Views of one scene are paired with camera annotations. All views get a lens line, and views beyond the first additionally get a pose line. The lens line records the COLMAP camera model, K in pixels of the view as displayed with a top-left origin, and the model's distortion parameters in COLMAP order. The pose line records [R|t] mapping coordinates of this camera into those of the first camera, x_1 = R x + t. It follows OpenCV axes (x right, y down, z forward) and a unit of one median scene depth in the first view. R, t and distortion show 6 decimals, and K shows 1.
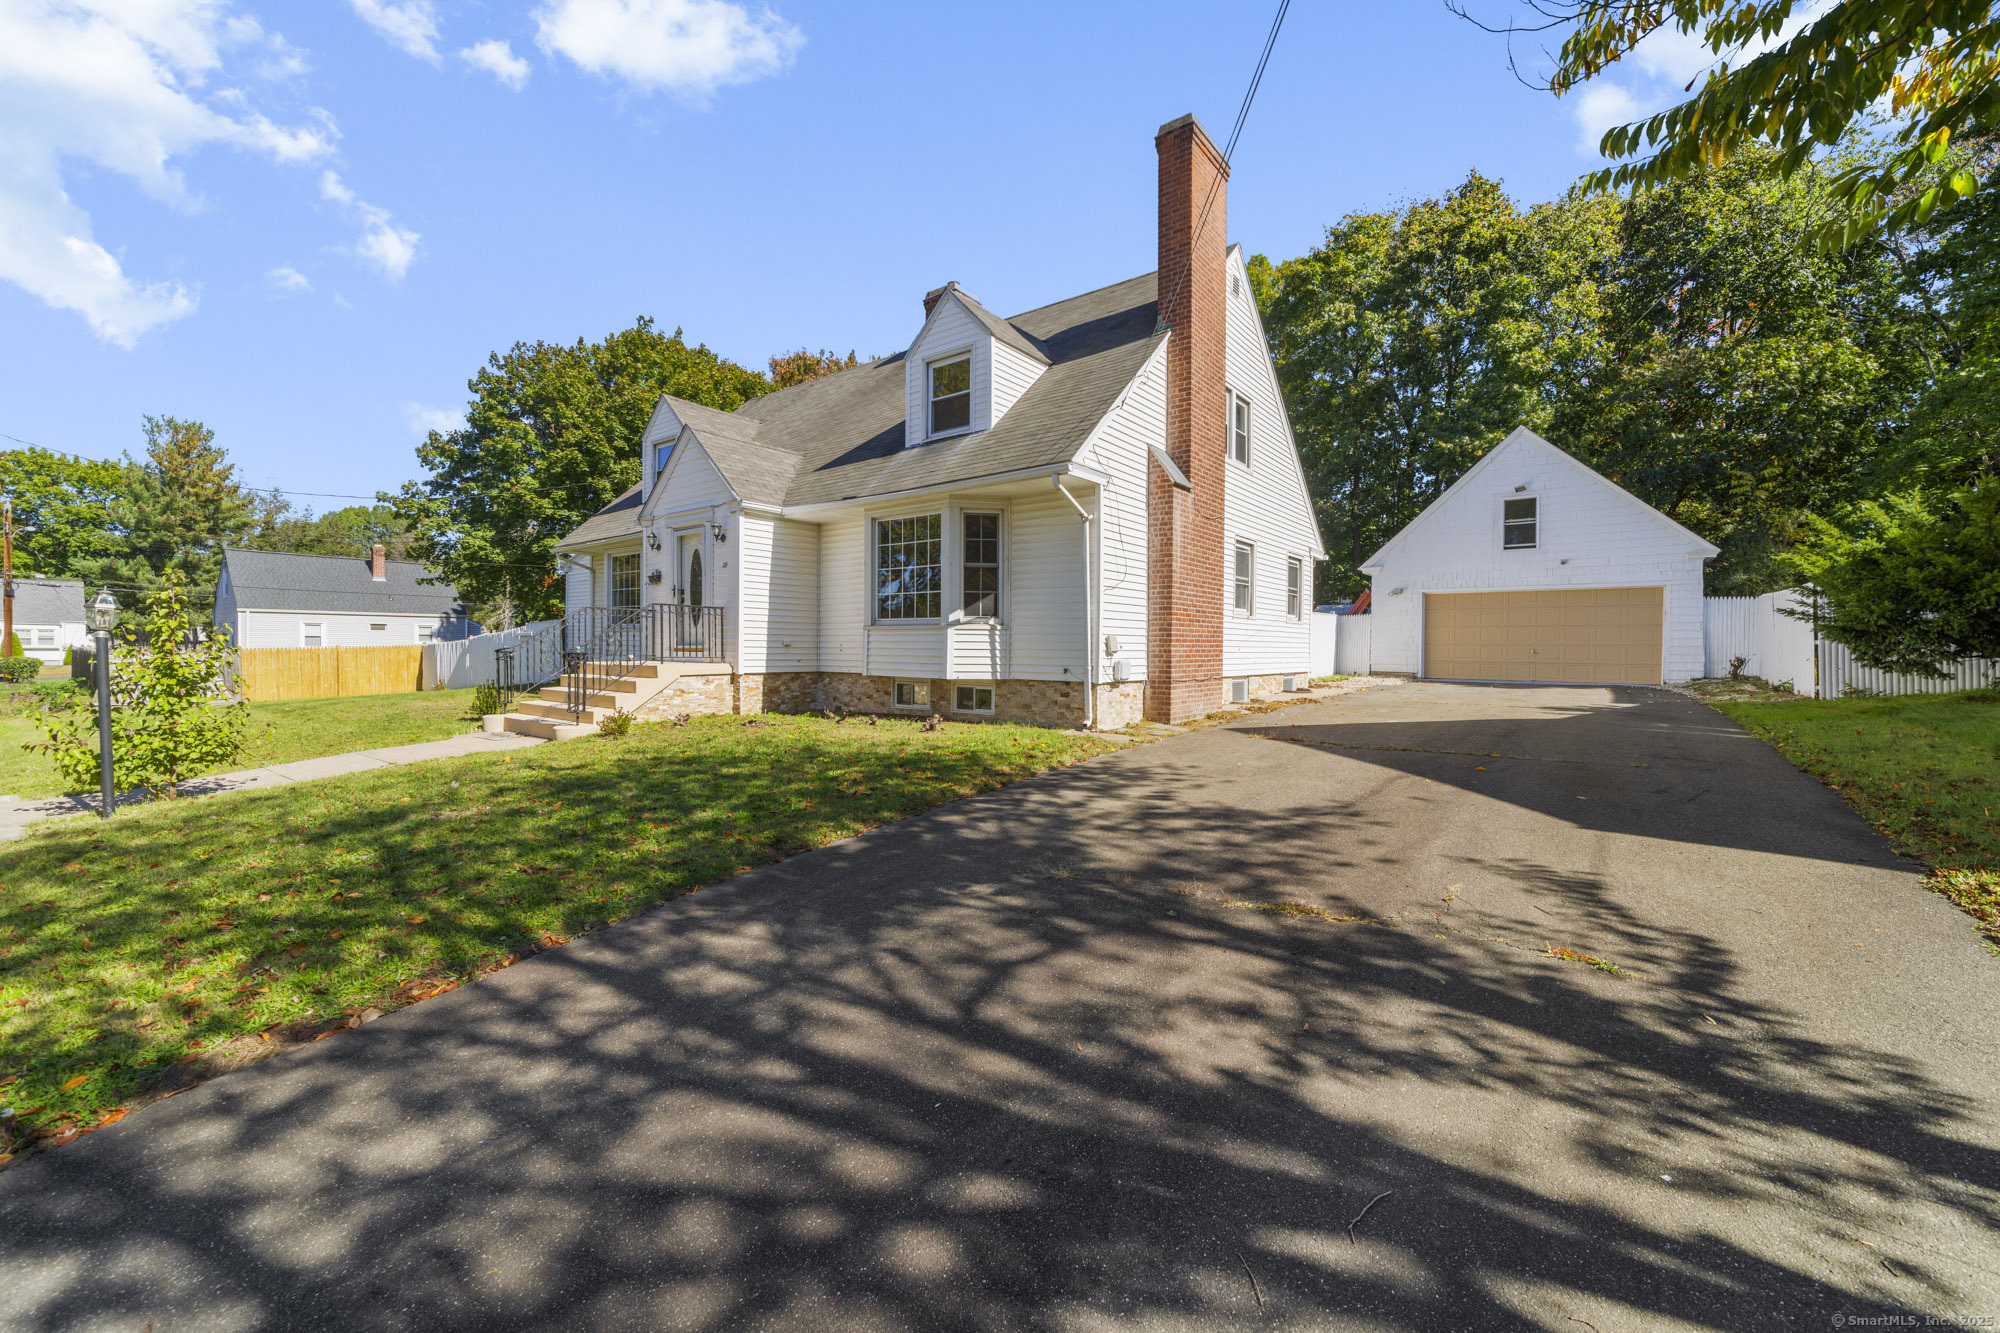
lens RADIAL K [[768.5, 0, 1002.0], [0, 768.5, 671.6], [0, 0, 1]] dist [-0.008085, 0.001185]
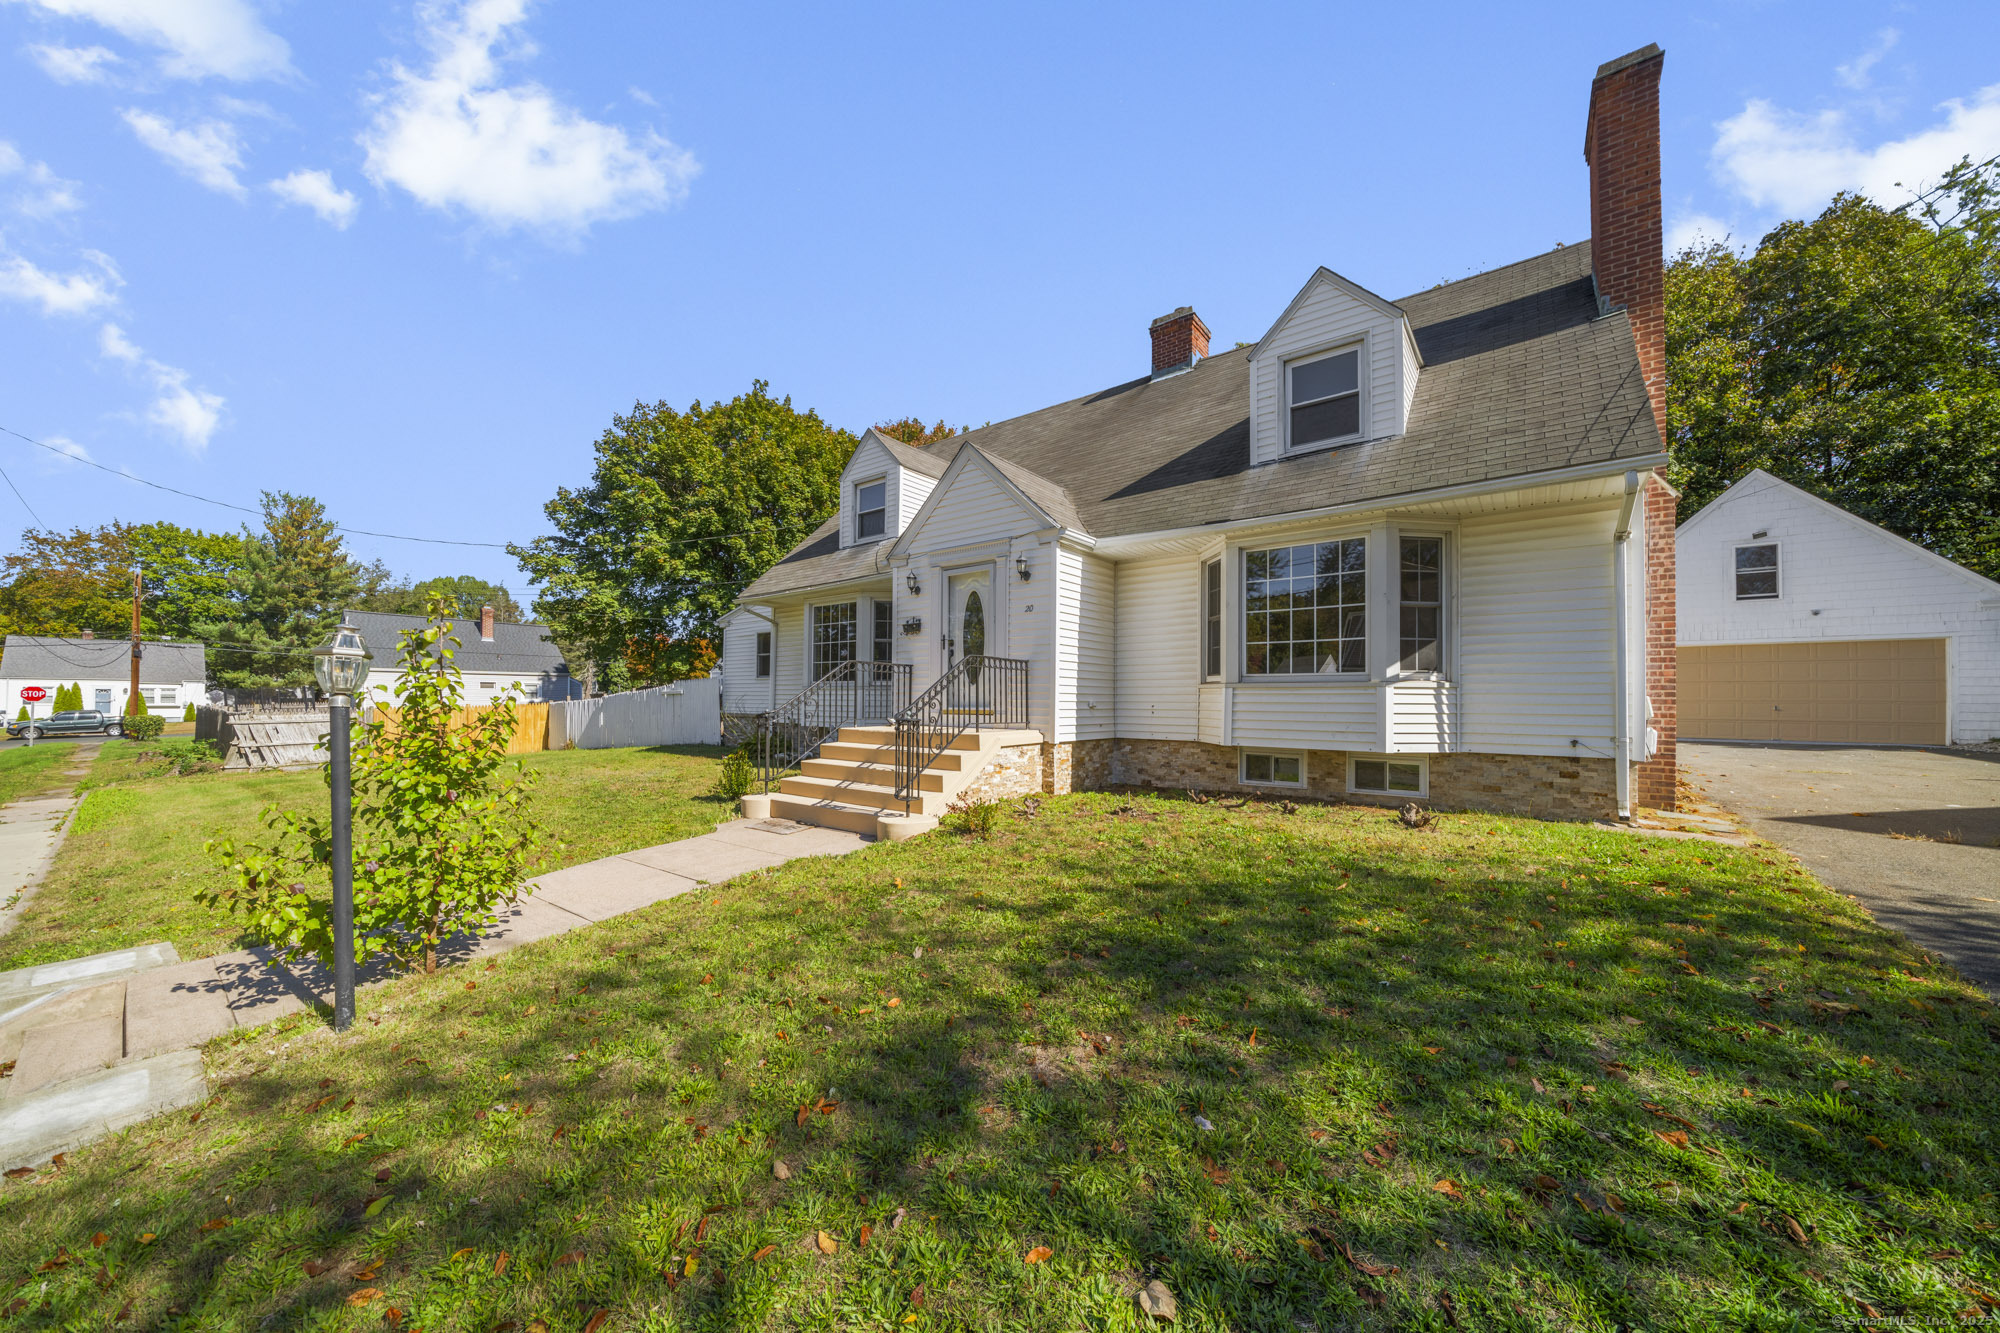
lens RADIAL K [[689.2, 0, 1008.6], [0, 689.2, 708.7], [0, 0, 1]] dist [-0.009416, -0.000334]
pose [[0.999986, -0.002480, -0.004753, -0.169621], [0.002375, 0.999756, -0.021984, -0.007680], [0.004806, 0.021972, 0.999747, 0.122663]]
